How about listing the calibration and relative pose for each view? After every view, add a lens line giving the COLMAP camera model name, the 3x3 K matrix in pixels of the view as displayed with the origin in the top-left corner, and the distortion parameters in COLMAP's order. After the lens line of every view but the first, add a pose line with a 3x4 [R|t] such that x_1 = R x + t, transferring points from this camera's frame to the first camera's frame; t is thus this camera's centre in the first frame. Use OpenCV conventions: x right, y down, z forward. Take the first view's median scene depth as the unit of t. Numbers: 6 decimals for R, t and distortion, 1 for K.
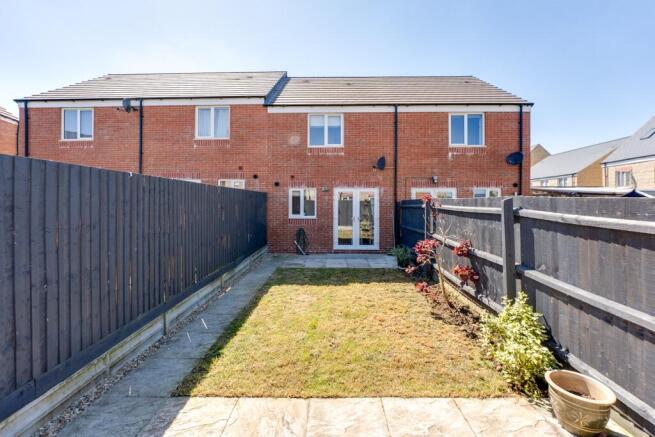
lens RADIAL K [[267.9, 0, 335.9], [0, 267.9, 200.5], [0, 0, 1]] dist [-0.012099, 0.000939]
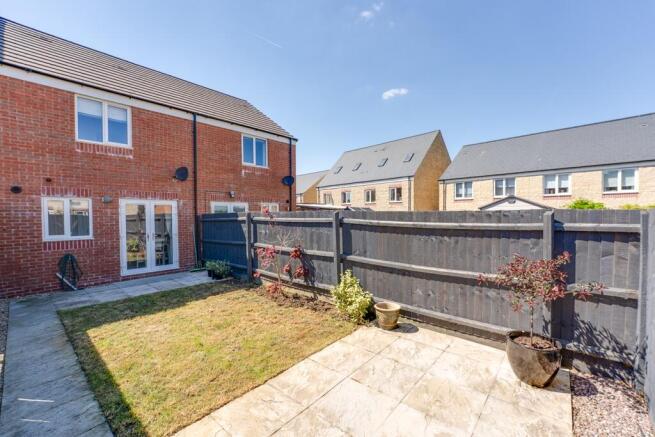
lens RADIAL K [[267.9, 0, 336.3], [0, 267.9, 219.4], [0, 0, 1]] dist [-0.012099, 0.000939]
pose [[0.641480, -0.021209, 0.766846, -0.202530], [0.006889, 0.999737, 0.021887, 0.001215], [-0.767109, -0.008758, 0.641458, 0.004678]]
